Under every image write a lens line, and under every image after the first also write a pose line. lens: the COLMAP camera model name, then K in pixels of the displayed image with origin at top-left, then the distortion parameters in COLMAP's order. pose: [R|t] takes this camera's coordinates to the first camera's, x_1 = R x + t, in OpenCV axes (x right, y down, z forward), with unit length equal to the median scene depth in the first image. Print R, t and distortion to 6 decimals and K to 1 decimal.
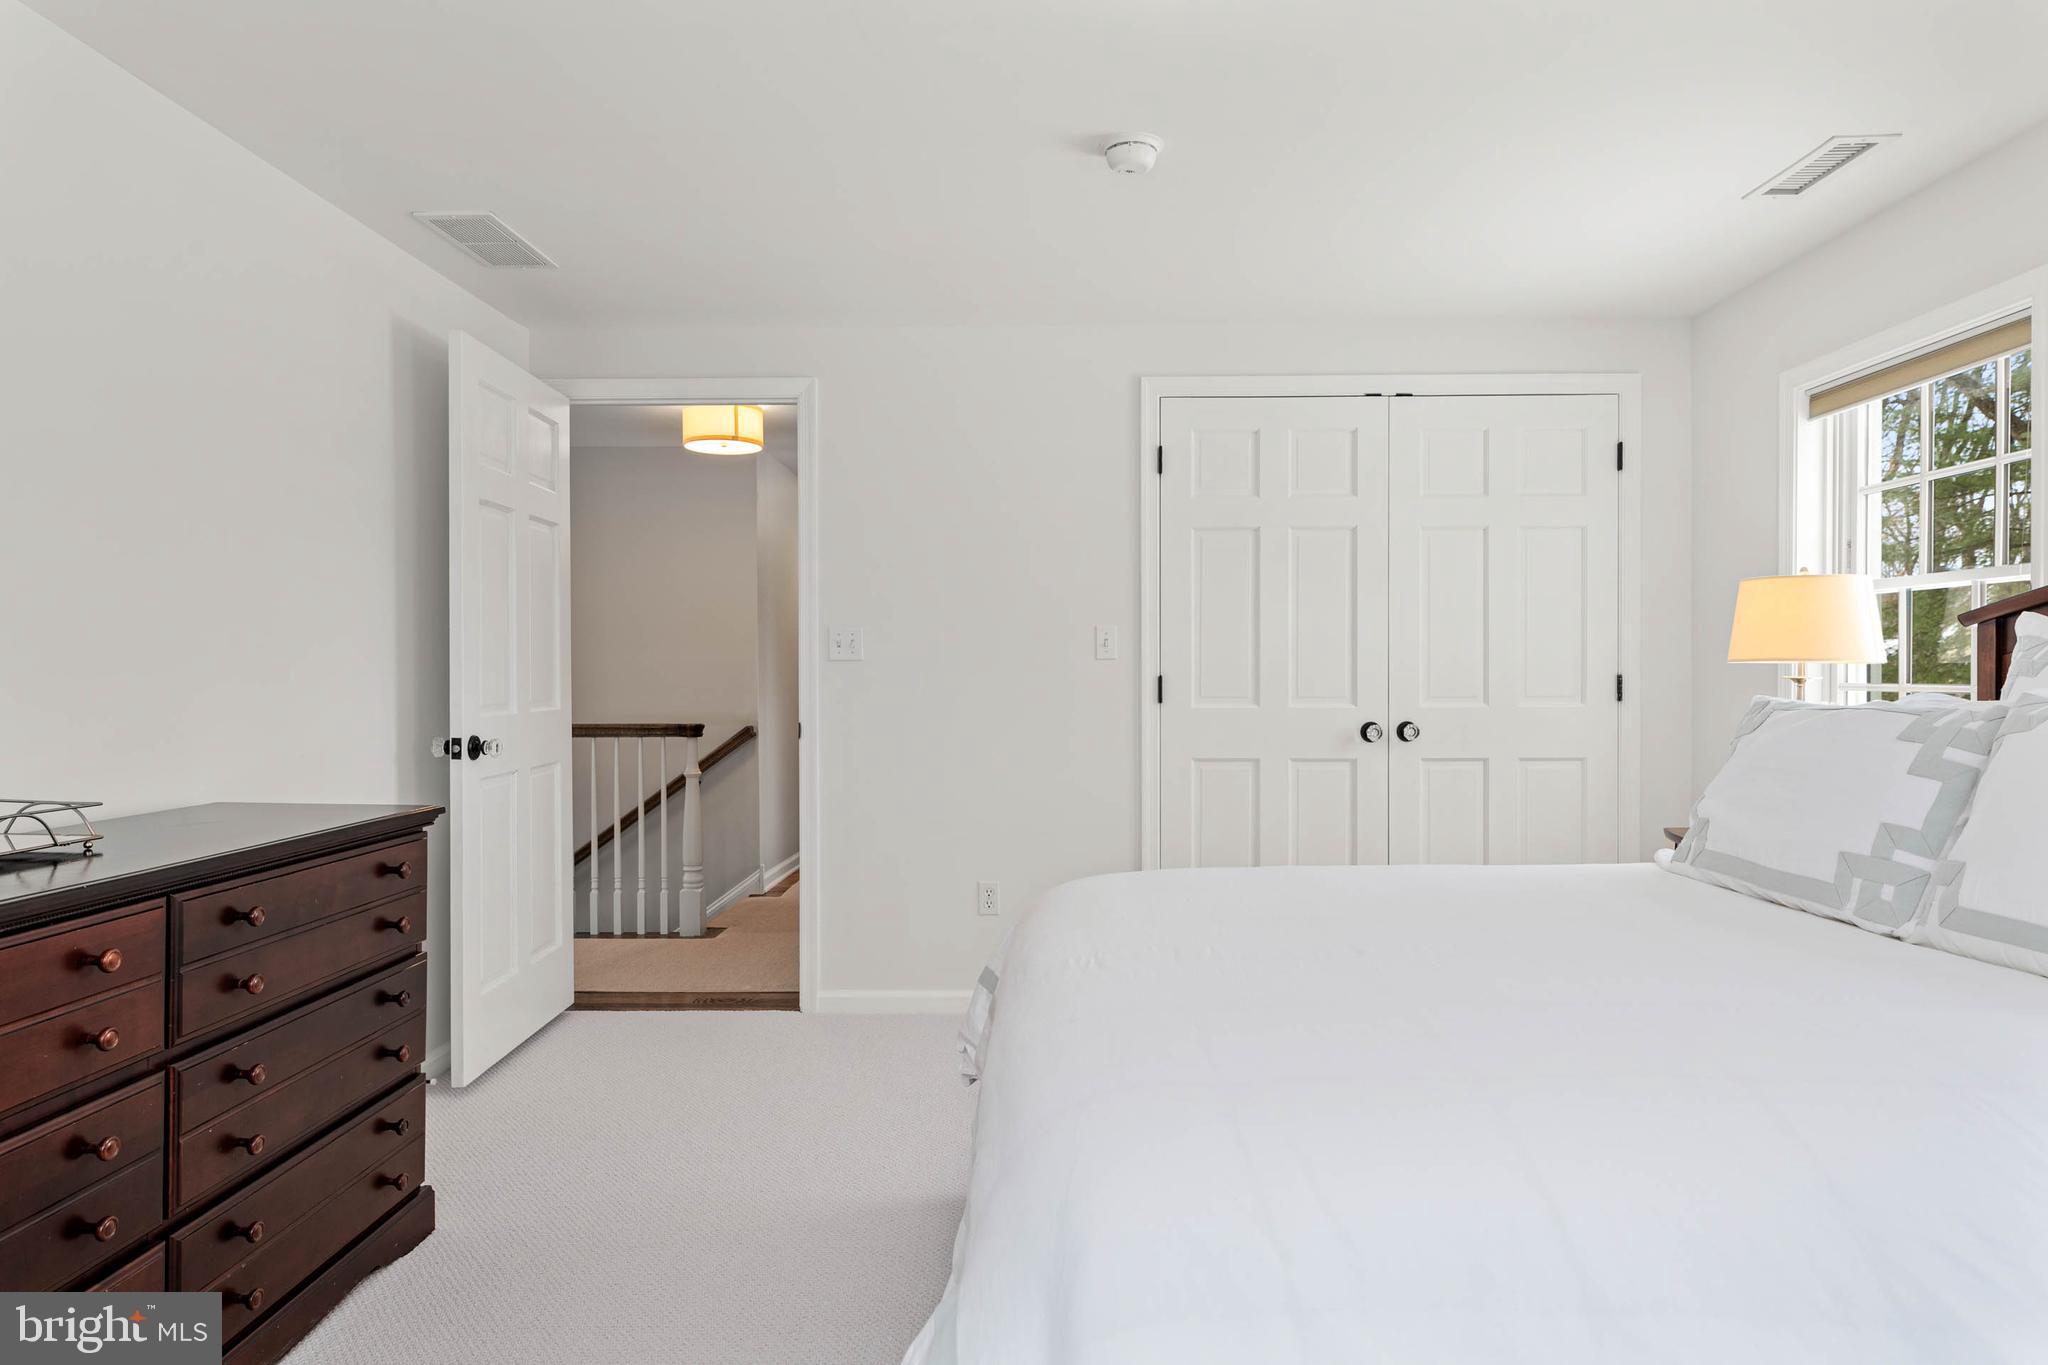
lens RADIAL K [[1176.5, 0, 1024.0], [0, 1176.5, 682.5], [0, 0, 1]] dist [-0.000164, 0.000210]
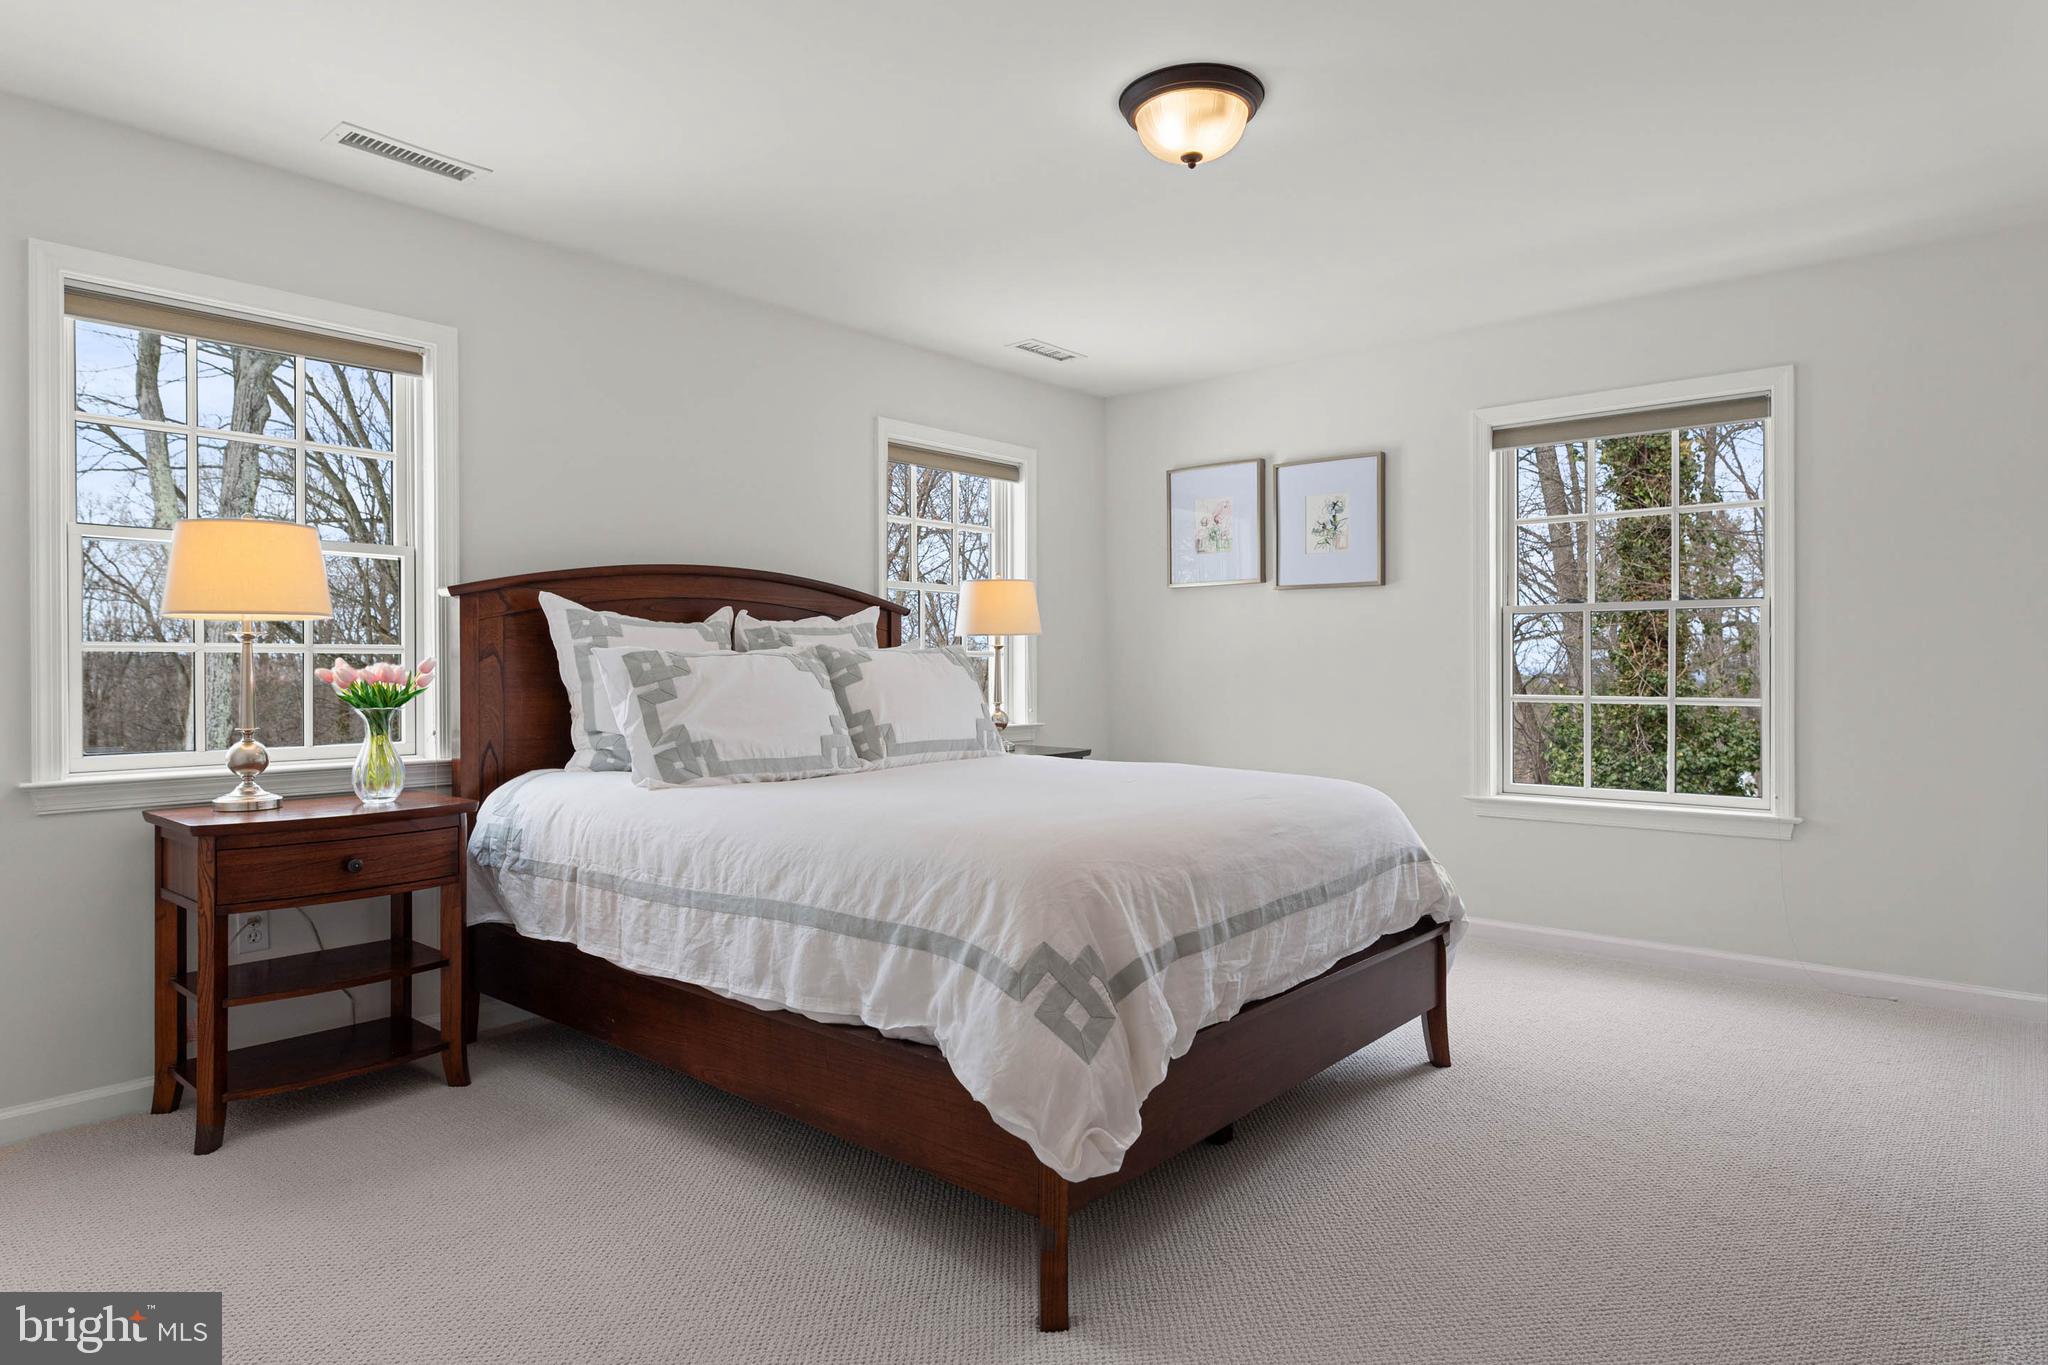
lens RADIAL K [[1176.5, 0, 1024.0], [0, 1176.5, 682.5], [0, 0, 1]] dist [-0.000164, 0.000210]
pose [[-0.778781, 0.001383, 0.627295, -0.619230], [0.009314, 0.999913, 0.009359, 0.049683], [-0.627227, 0.013132, -0.778726, 2.124573]]
